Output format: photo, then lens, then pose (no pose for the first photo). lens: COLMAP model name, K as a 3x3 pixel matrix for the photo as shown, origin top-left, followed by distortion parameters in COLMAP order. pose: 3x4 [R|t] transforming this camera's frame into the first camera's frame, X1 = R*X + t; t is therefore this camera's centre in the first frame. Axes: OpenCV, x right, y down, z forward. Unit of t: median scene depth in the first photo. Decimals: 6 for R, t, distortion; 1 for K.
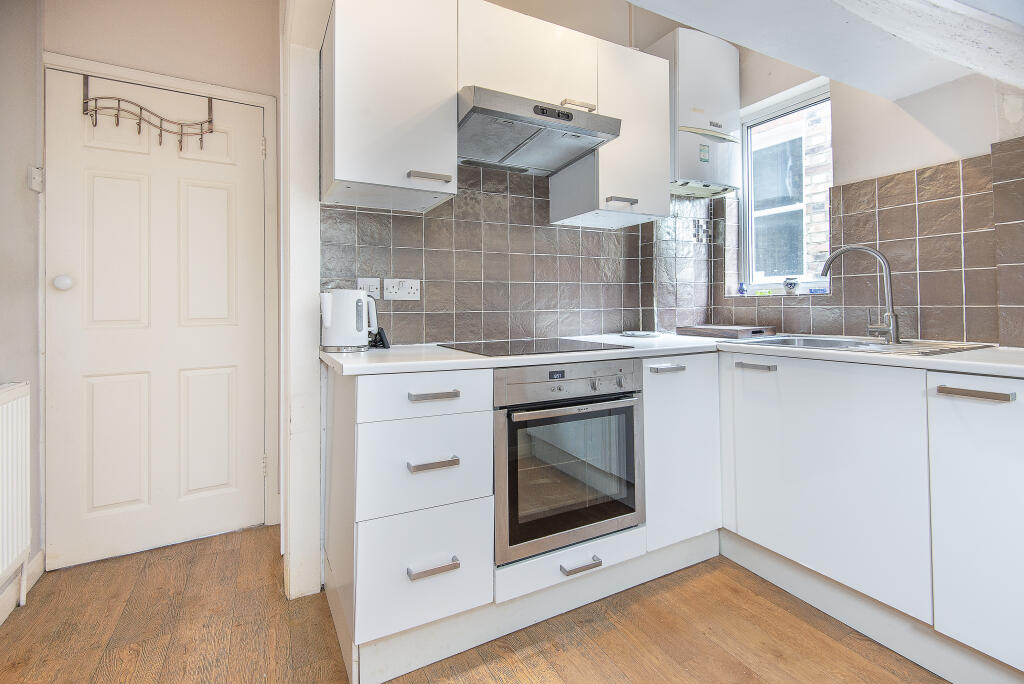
lens RADIAL K [[471.8, 0, 511.6], [0, 471.8, 295.4], [0, 0, 1]] dist [0.000226, 0.000058]
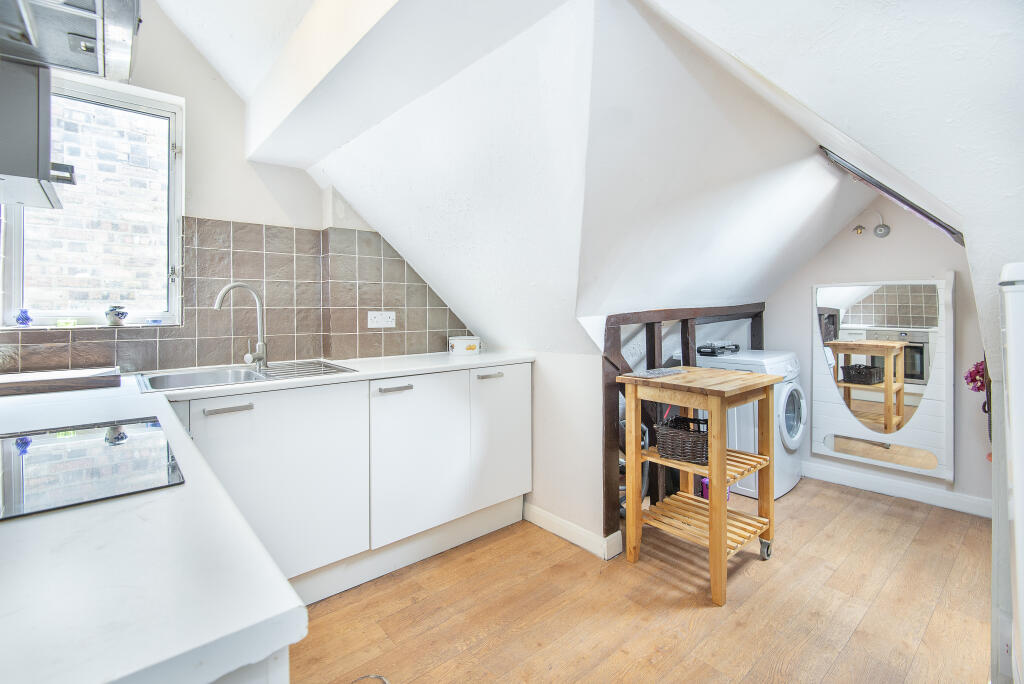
lens RADIAL K [[467.1, 0, 511.9], [0, 467.1, 310.3], [0, 0, 1]] dist [0.000051, -0.000080]
pose [[-0.224200, 0.003876, 0.974535, -0.463473], [-0.011407, 0.999913, -0.006601, -0.040478], [-0.974476, -0.012597, -0.224136, 0.621132]]
